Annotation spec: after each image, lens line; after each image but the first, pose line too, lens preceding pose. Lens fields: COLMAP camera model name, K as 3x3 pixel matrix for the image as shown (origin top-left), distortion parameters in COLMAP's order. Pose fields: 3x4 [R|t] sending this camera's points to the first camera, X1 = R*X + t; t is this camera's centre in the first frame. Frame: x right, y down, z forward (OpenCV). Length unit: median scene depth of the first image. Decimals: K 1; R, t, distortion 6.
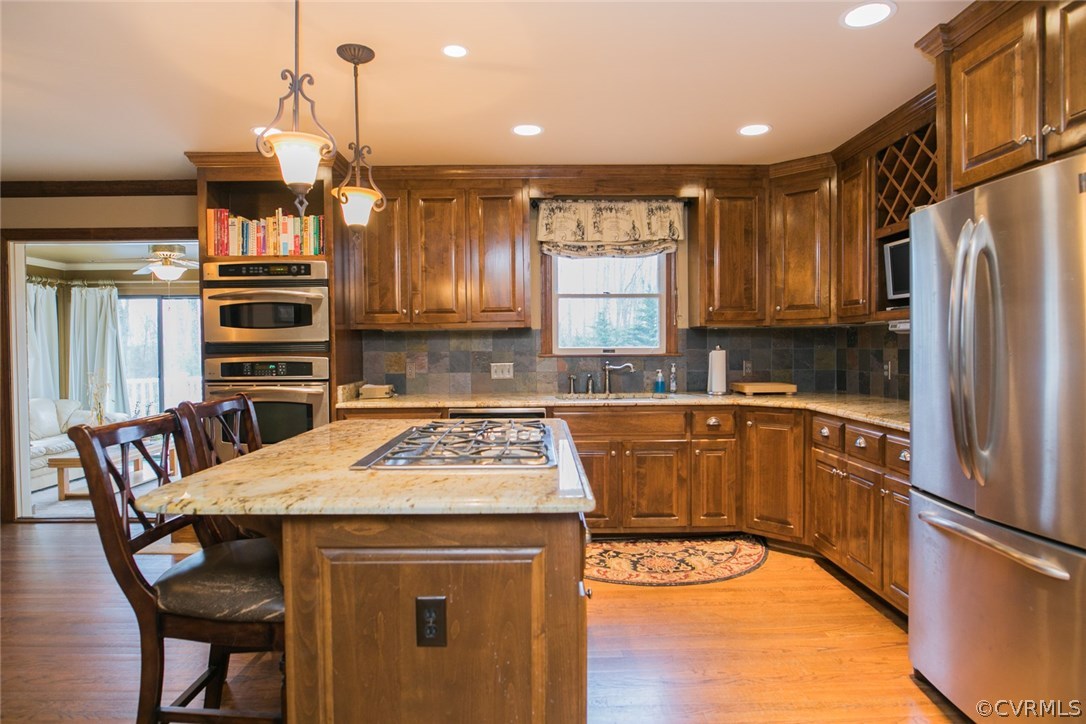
lens RADIAL K [[629.1, 0, 547.2], [0, 629.1, 361.0], [0, 0, 1]] dist [-0.020240, -0.001555]
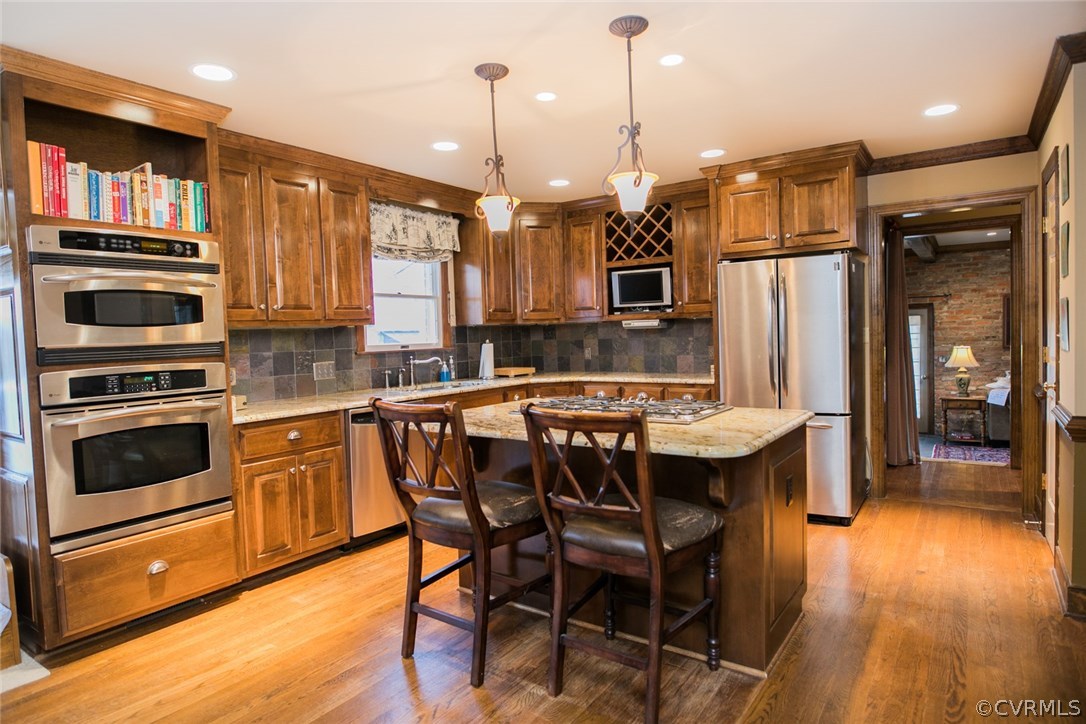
lens RADIAL K [[629.1, 0, 547.2], [0, 629.1, 361.0], [0, 0, 1]] dist [-0.020240, -0.001555]
pose [[0.578782, -0.045820, 0.814194, -0.750986], [0.043935, 0.998722, 0.024972, -0.009213], [-0.814298, 0.021318, 0.580056, 0.197603]]
